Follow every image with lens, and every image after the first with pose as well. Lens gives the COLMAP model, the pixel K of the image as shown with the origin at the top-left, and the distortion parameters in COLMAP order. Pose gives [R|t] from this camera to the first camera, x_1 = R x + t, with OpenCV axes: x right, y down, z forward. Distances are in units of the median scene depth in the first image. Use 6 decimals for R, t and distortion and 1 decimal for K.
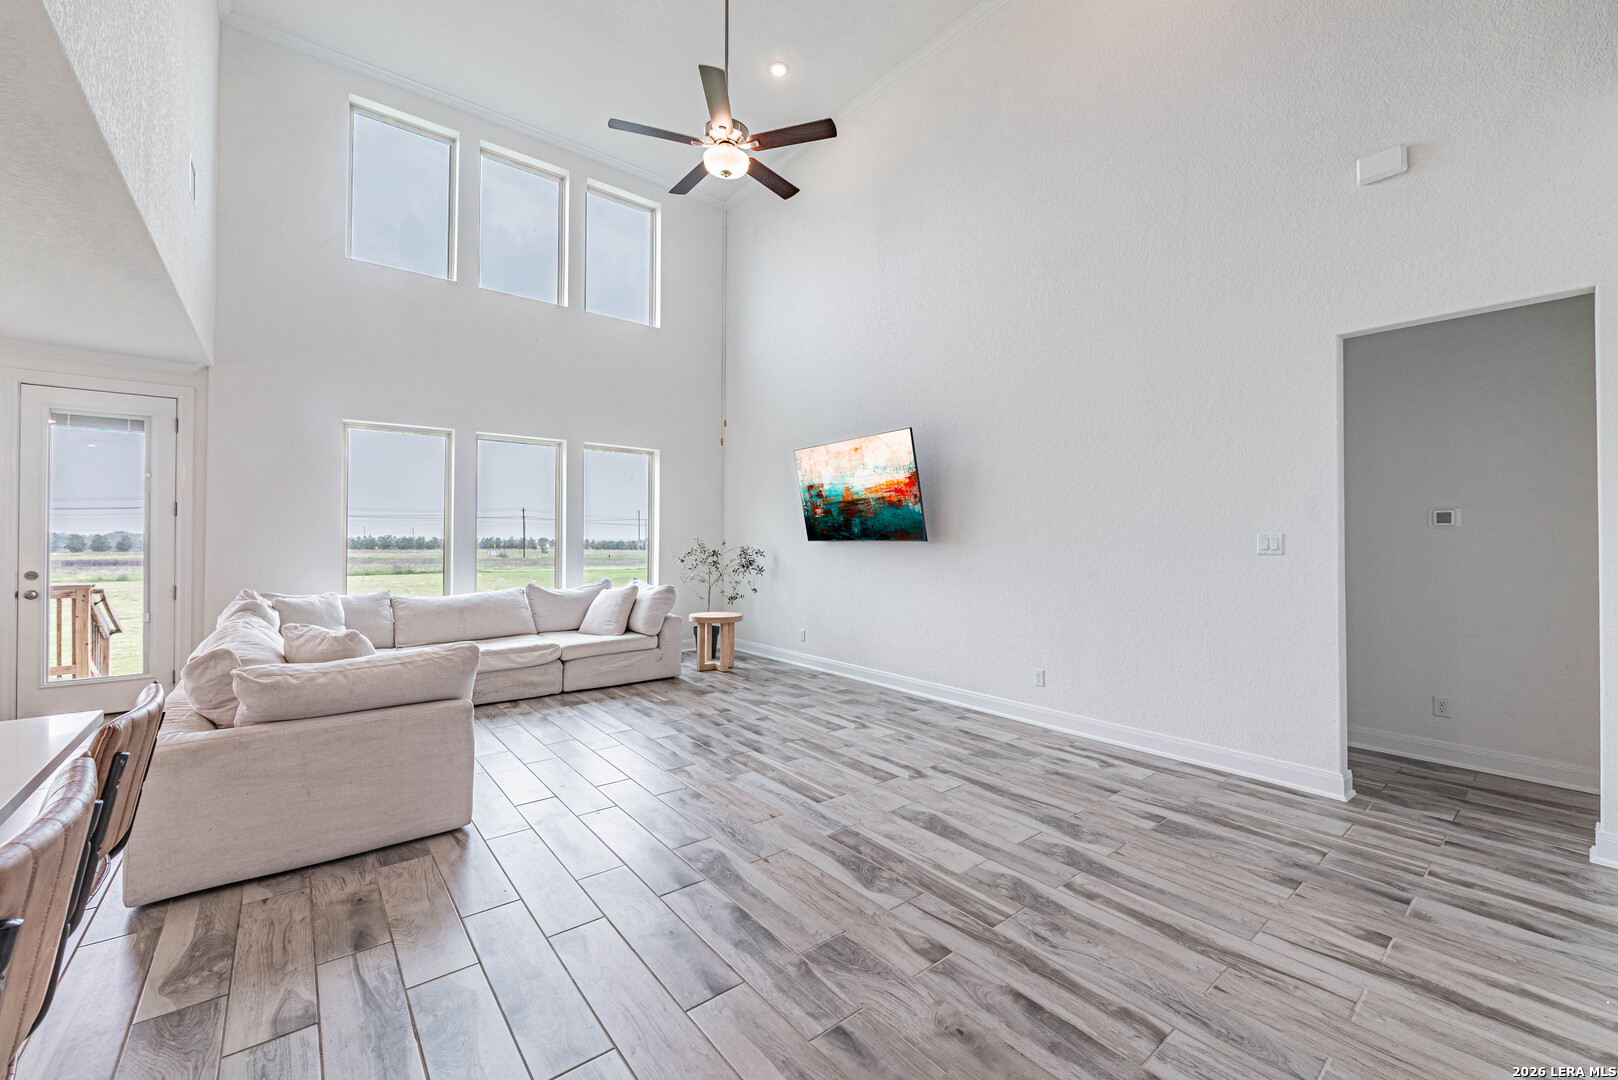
lens RADIAL K [[637.4, 0, 808.9], [0, 637.4, 534.0], [0, 0, 1]] dist [-0.008928, 0.000121]
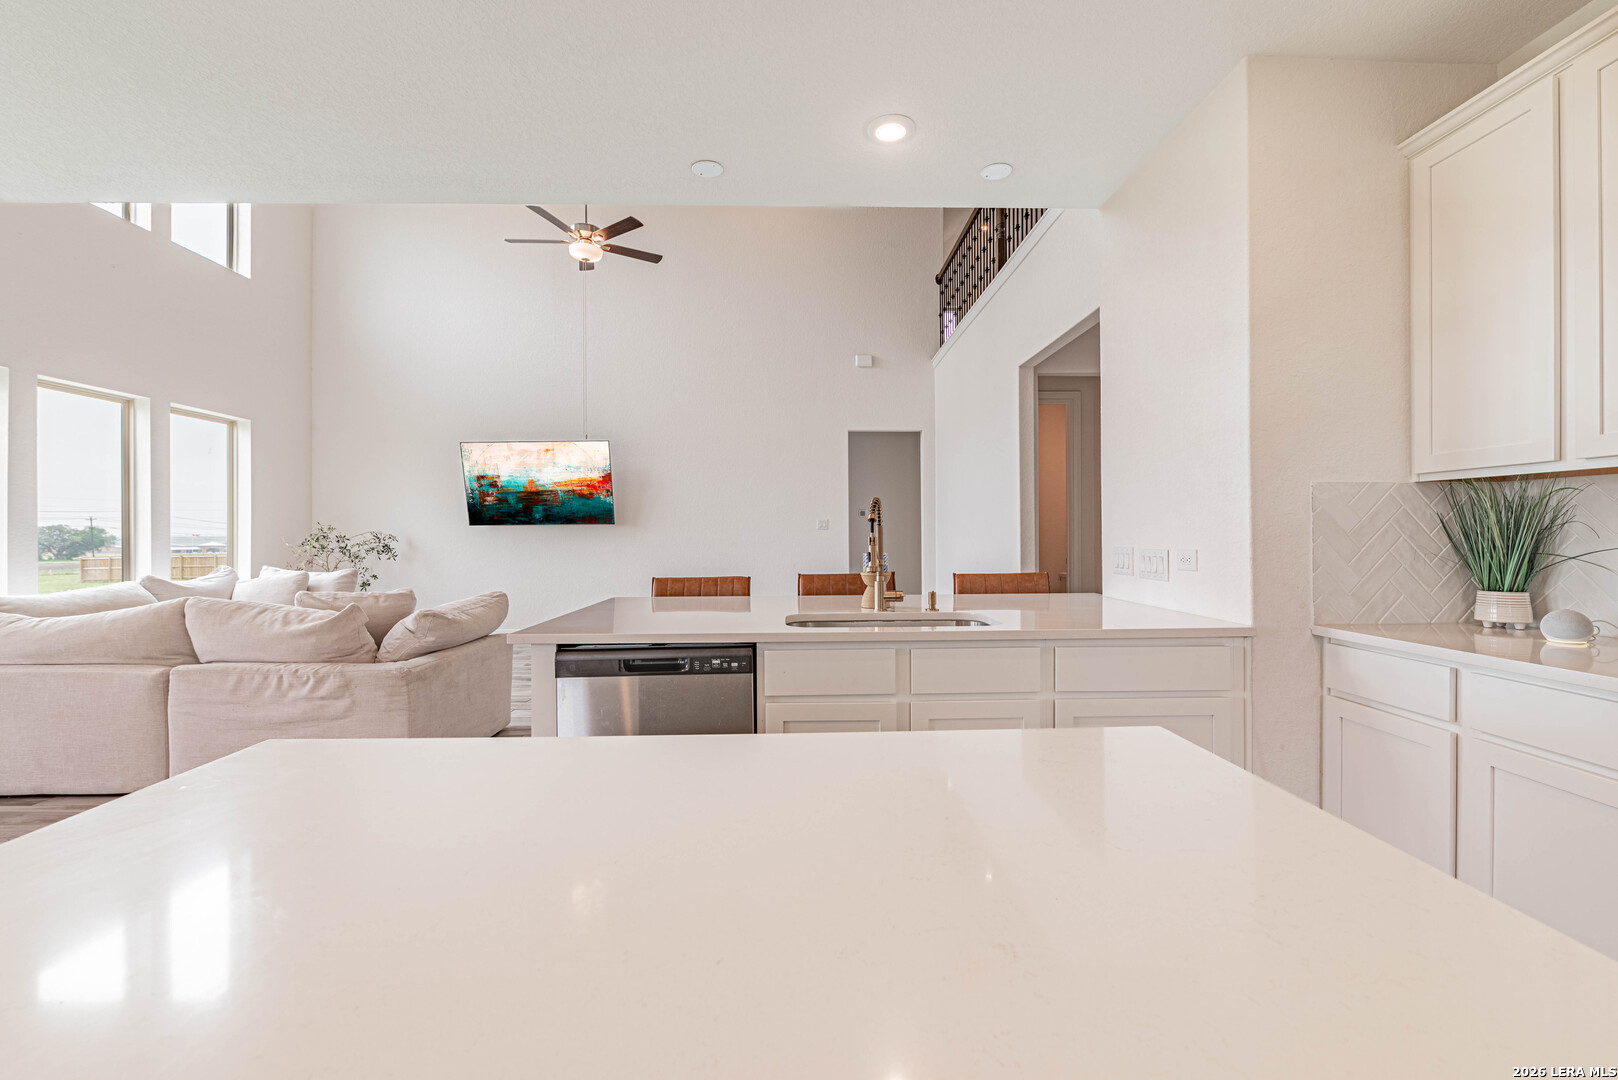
lens RADIAL K [[672.7, 0, 809.2], [0, 672.7, 538.4], [0, 0, 1]] dist [-0.008862, -0.000968]
pose [[0.616869, -0.014215, 0.786937, -0.624886], [0.000522, 0.999844, 0.017652, 0.014676], [-0.787065, -0.010478, 0.616781, -0.200248]]
